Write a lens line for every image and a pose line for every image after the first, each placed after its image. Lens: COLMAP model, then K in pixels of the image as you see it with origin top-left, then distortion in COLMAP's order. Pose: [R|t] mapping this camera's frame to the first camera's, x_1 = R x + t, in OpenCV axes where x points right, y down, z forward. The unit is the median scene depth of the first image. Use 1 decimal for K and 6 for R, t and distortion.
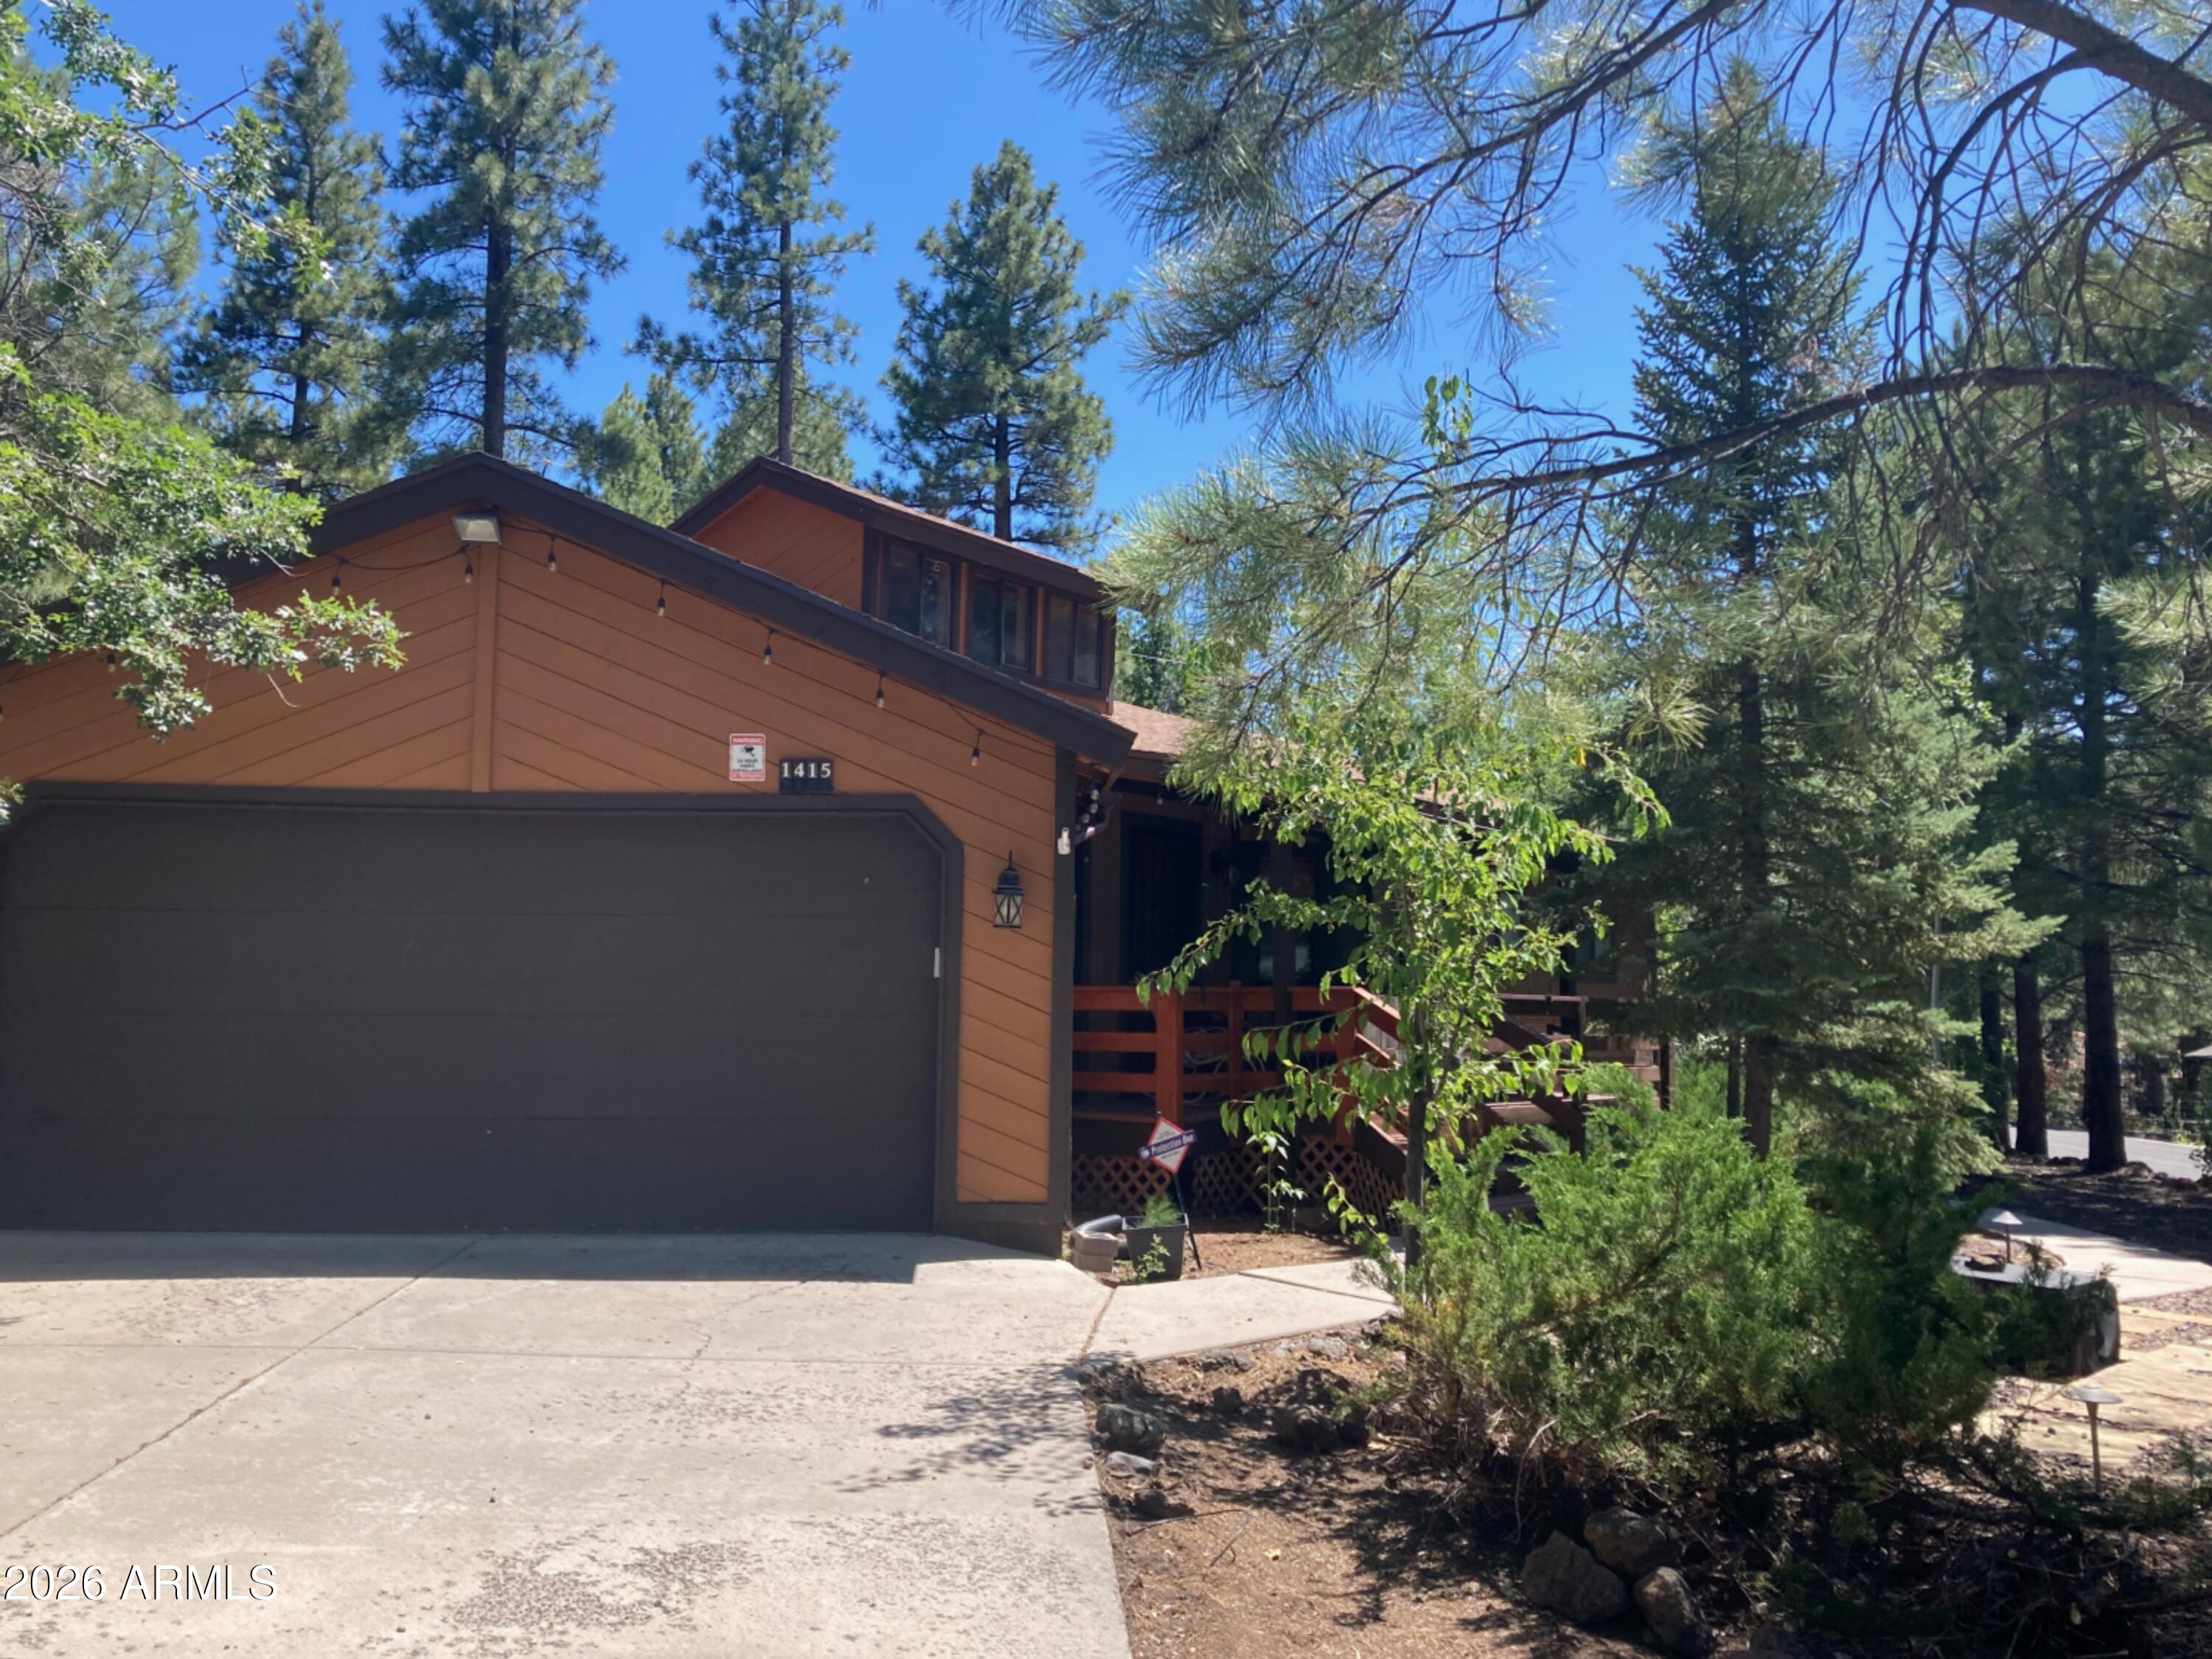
lens RADIAL K [[1845.0, 0, 1106.0], [0, 1845.0, 829.5], [0, 0, 1]] dist [0.067316, 0.010507]
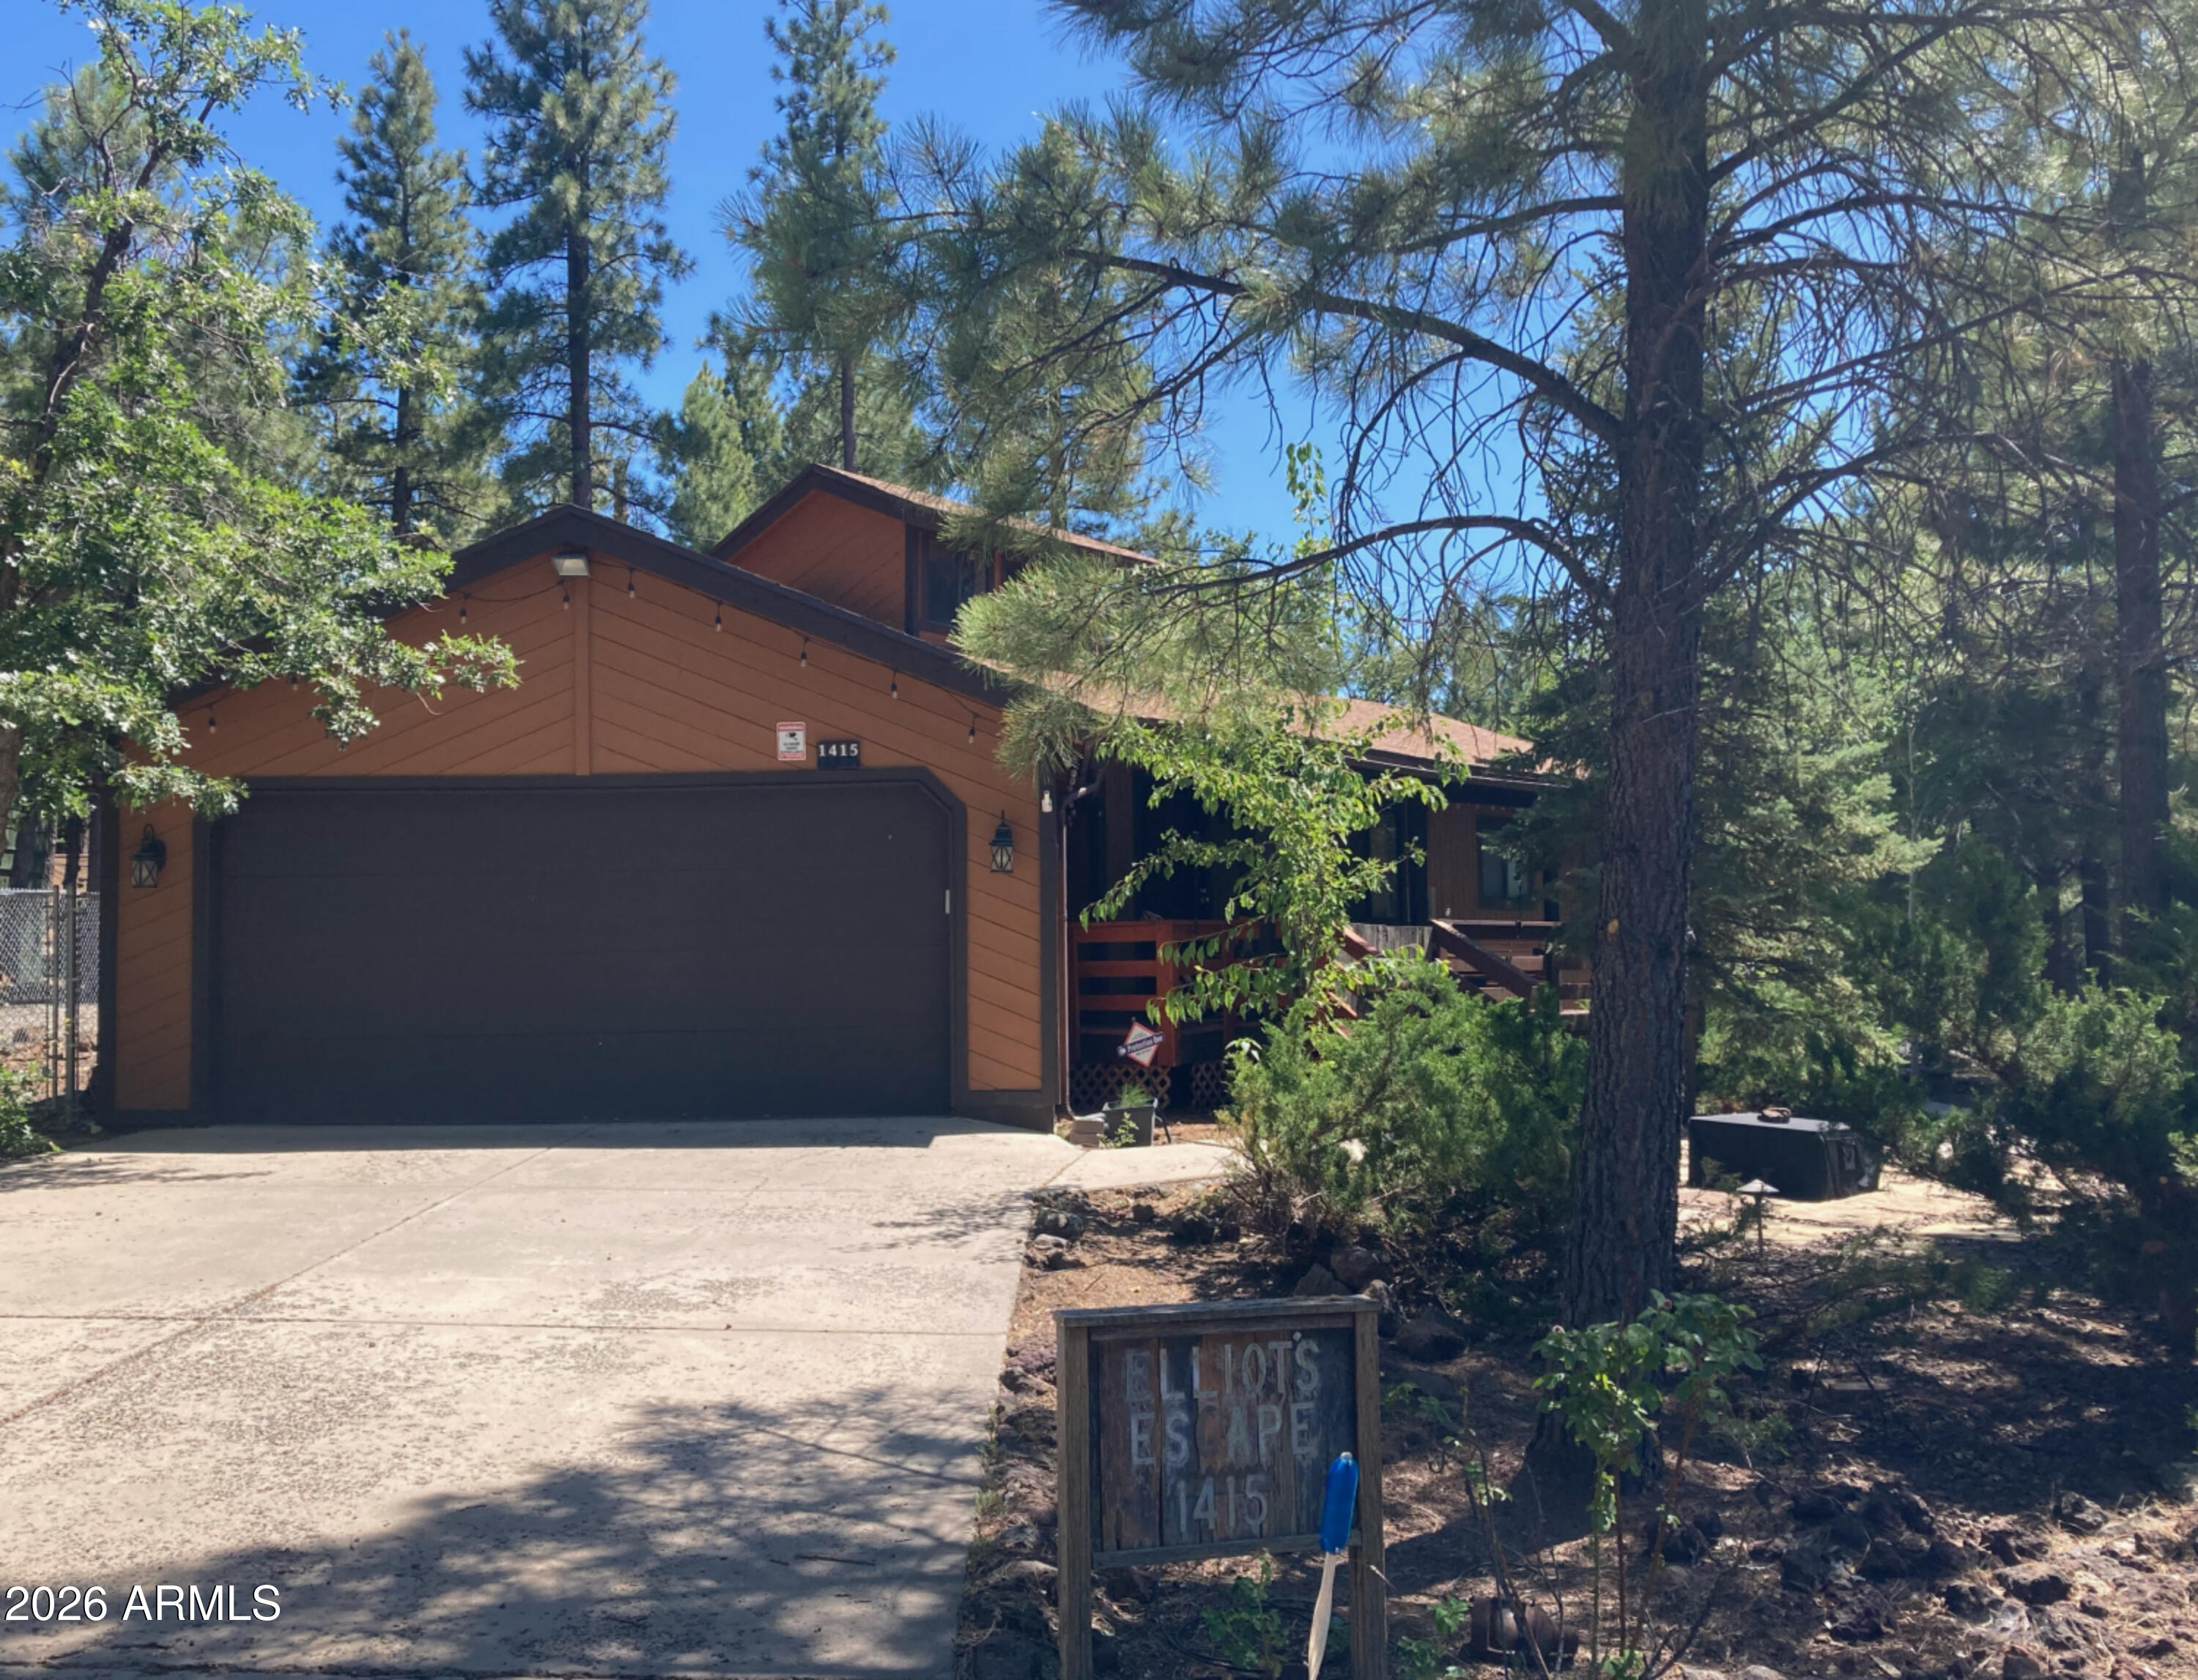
lens RADIAL K [[1906.5, 0, 1105.1], [0, 1906.5, 861.9], [0, 0, 1]] dist [0.173085, -0.207762]
pose [[0.997633, -0.026743, -0.063356, 0.045544], [0.029527, 0.998621, 0.043407, -0.003547], [0.062108, -0.045175, 0.997047, -0.131547]]
